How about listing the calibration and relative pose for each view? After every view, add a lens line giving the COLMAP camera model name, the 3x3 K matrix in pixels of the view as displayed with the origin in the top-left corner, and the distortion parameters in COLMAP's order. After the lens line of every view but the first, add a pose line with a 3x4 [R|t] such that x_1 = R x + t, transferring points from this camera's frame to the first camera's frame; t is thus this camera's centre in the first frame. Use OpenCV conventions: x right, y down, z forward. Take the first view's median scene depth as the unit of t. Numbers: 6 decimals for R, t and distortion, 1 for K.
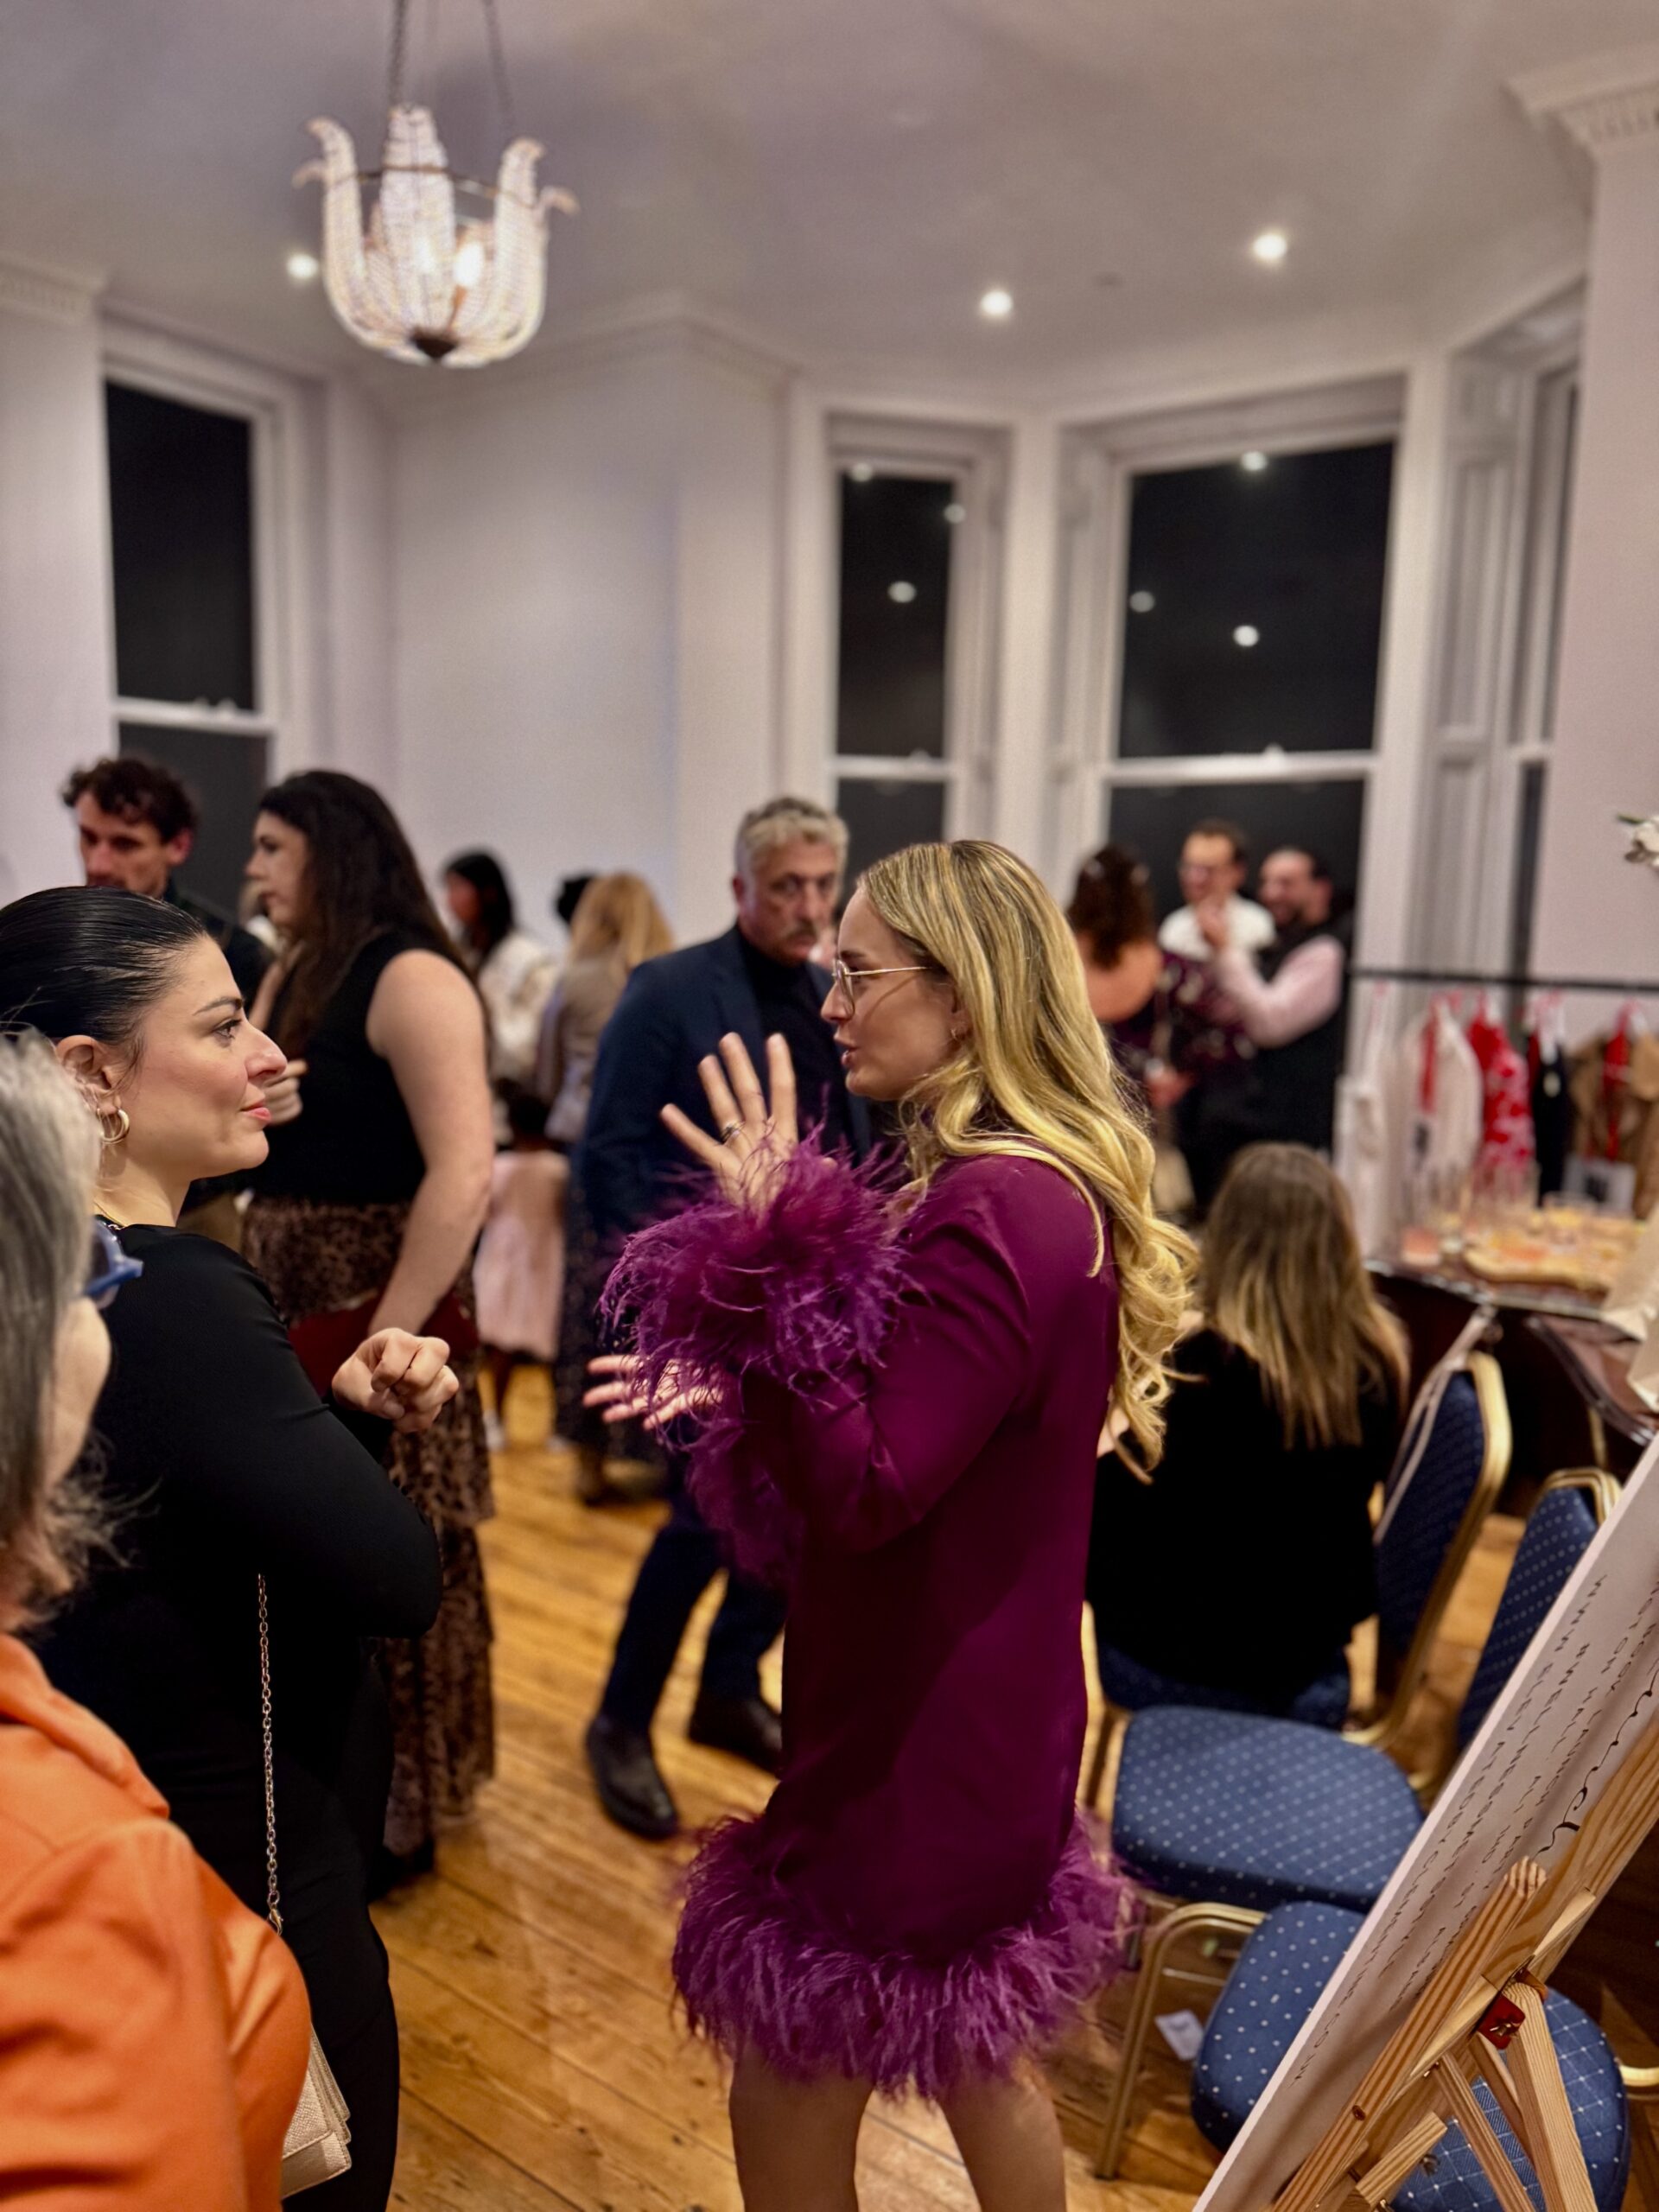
lens RADIAL K [[1590.9, 0, 829.5], [0, 1590.9, 1106.0], [0, 0, 1]] dist [-0.008331, -0.003124]
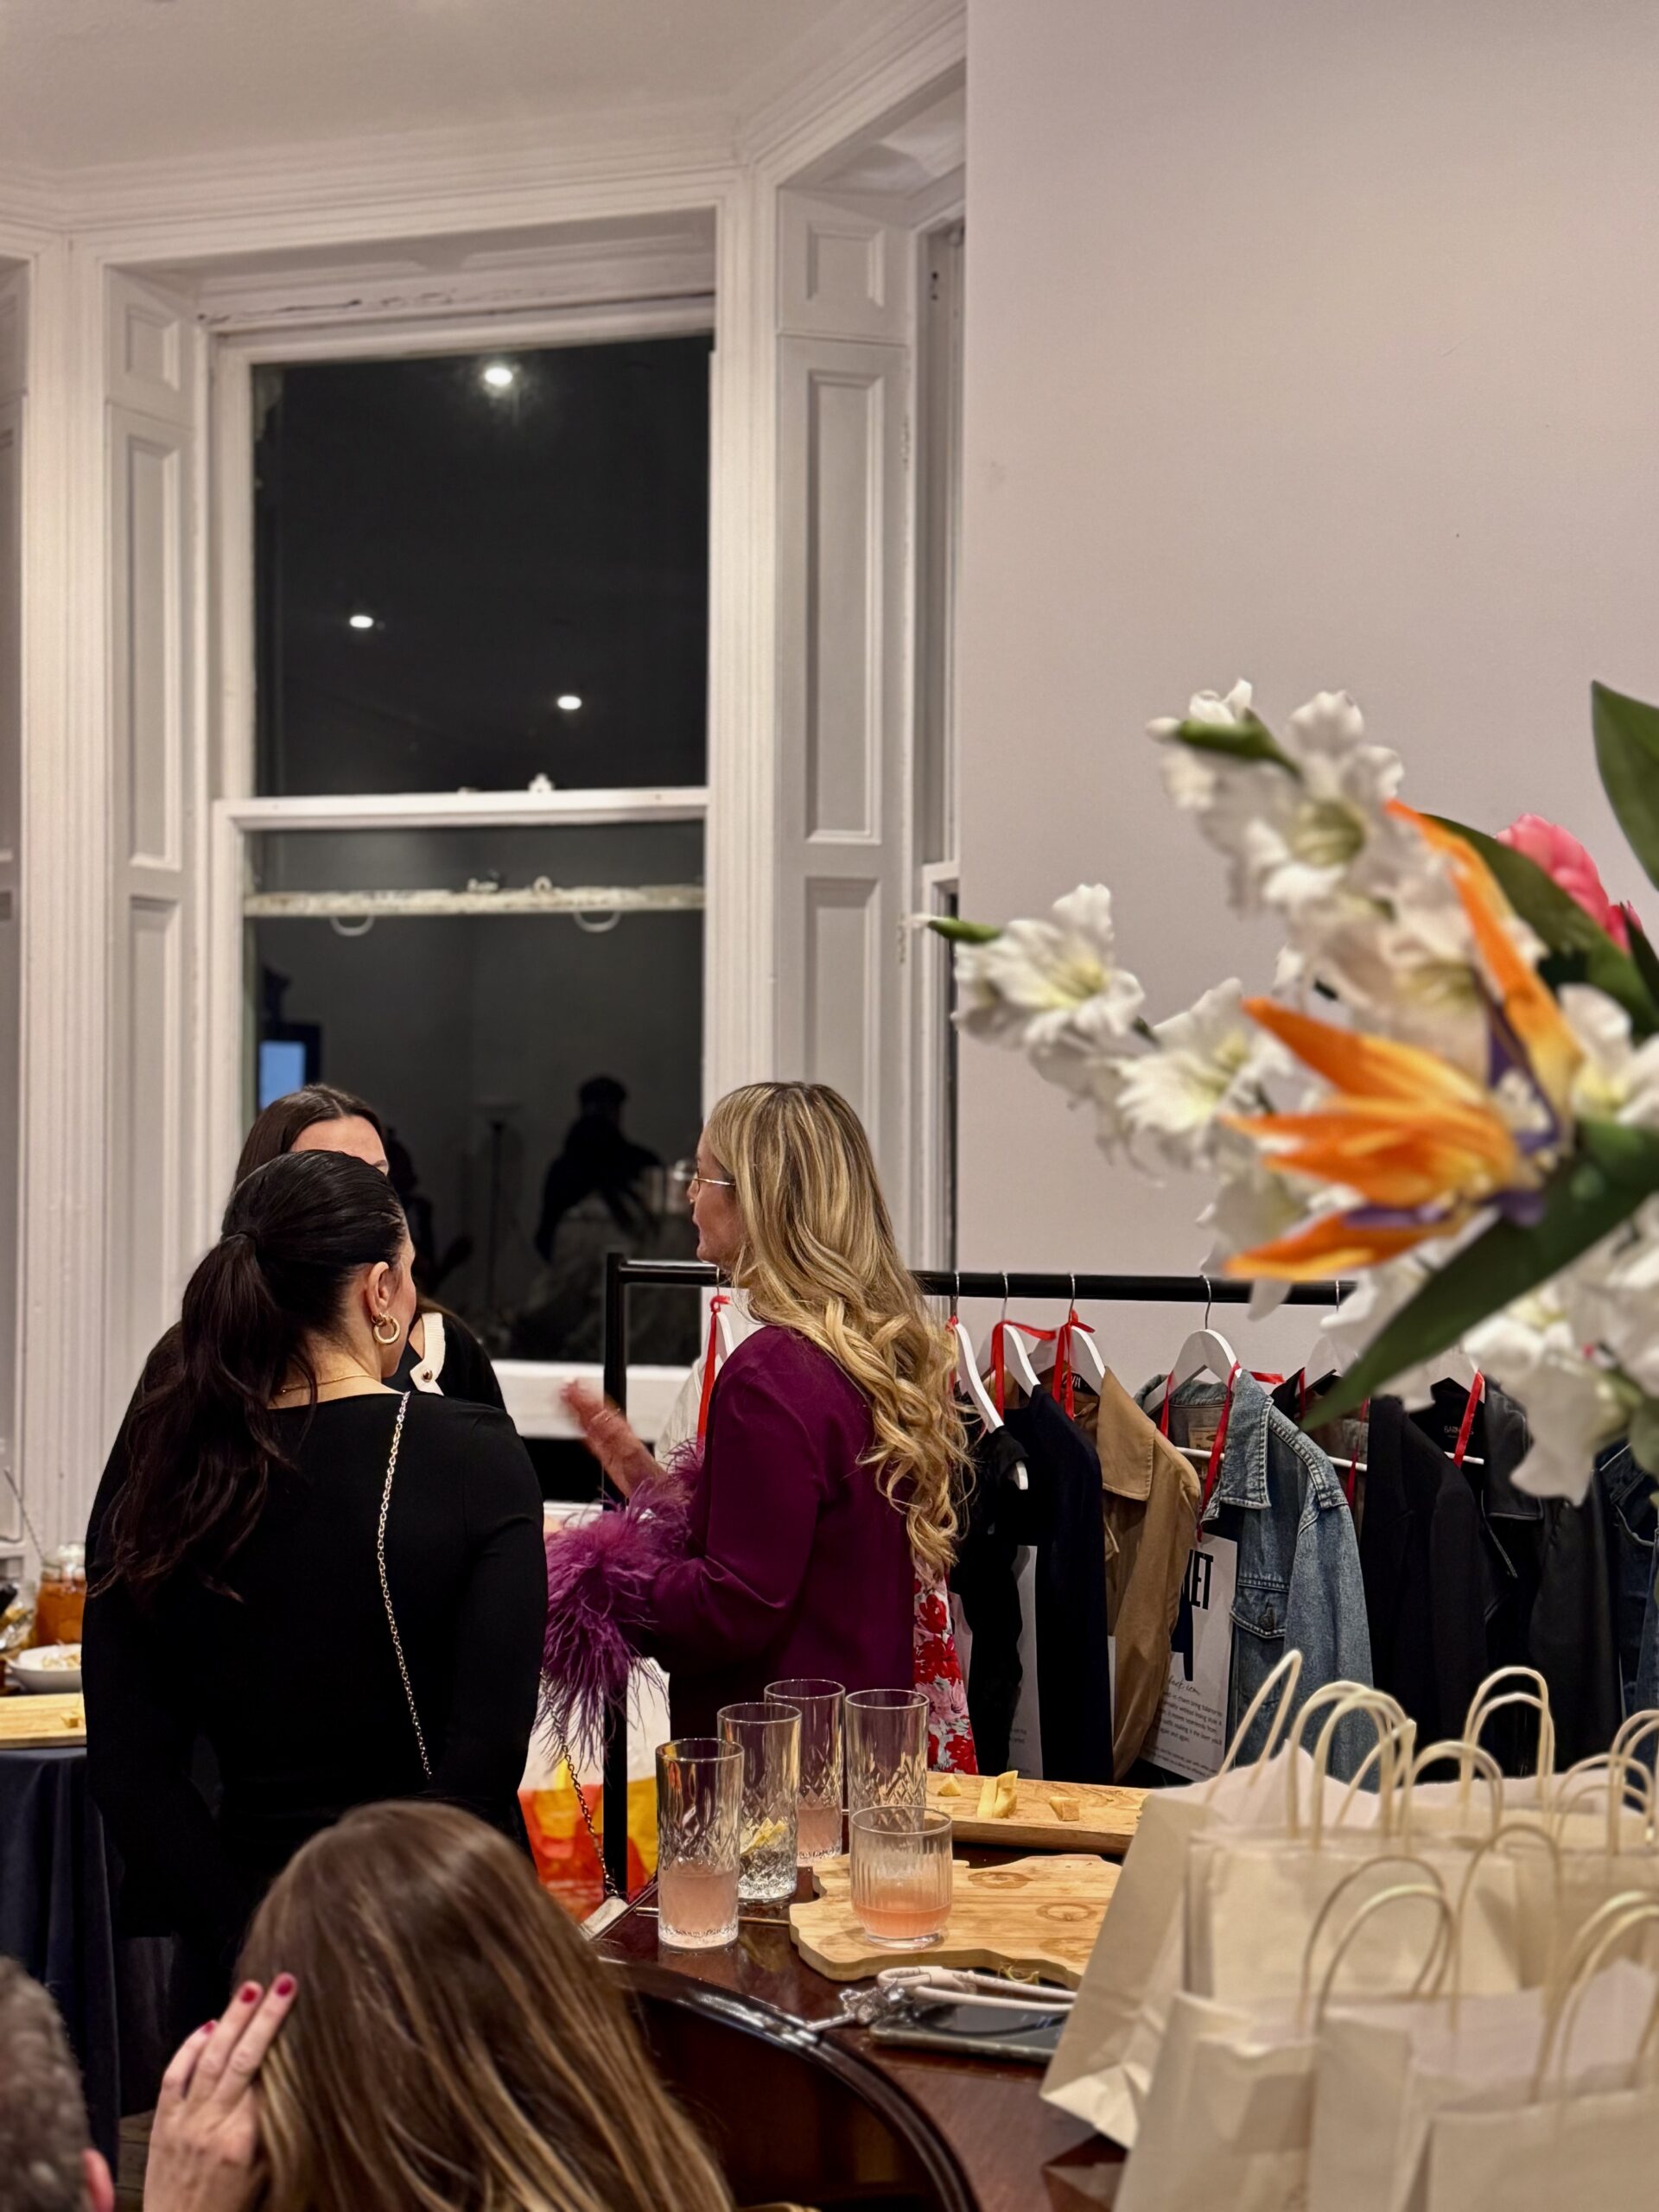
lens RADIAL K [[2610.3, 0, 829.5], [0, 2610.3, 1106.0], [0, 0, 1]] dist [0.013964, 0.012488]
pose [[0.946759, -0.014655, 0.321610, 0.139588], [0.059593, 0.989678, -0.130334, -0.028352], [-0.316381, 0.142561, 0.937859, 0.214408]]
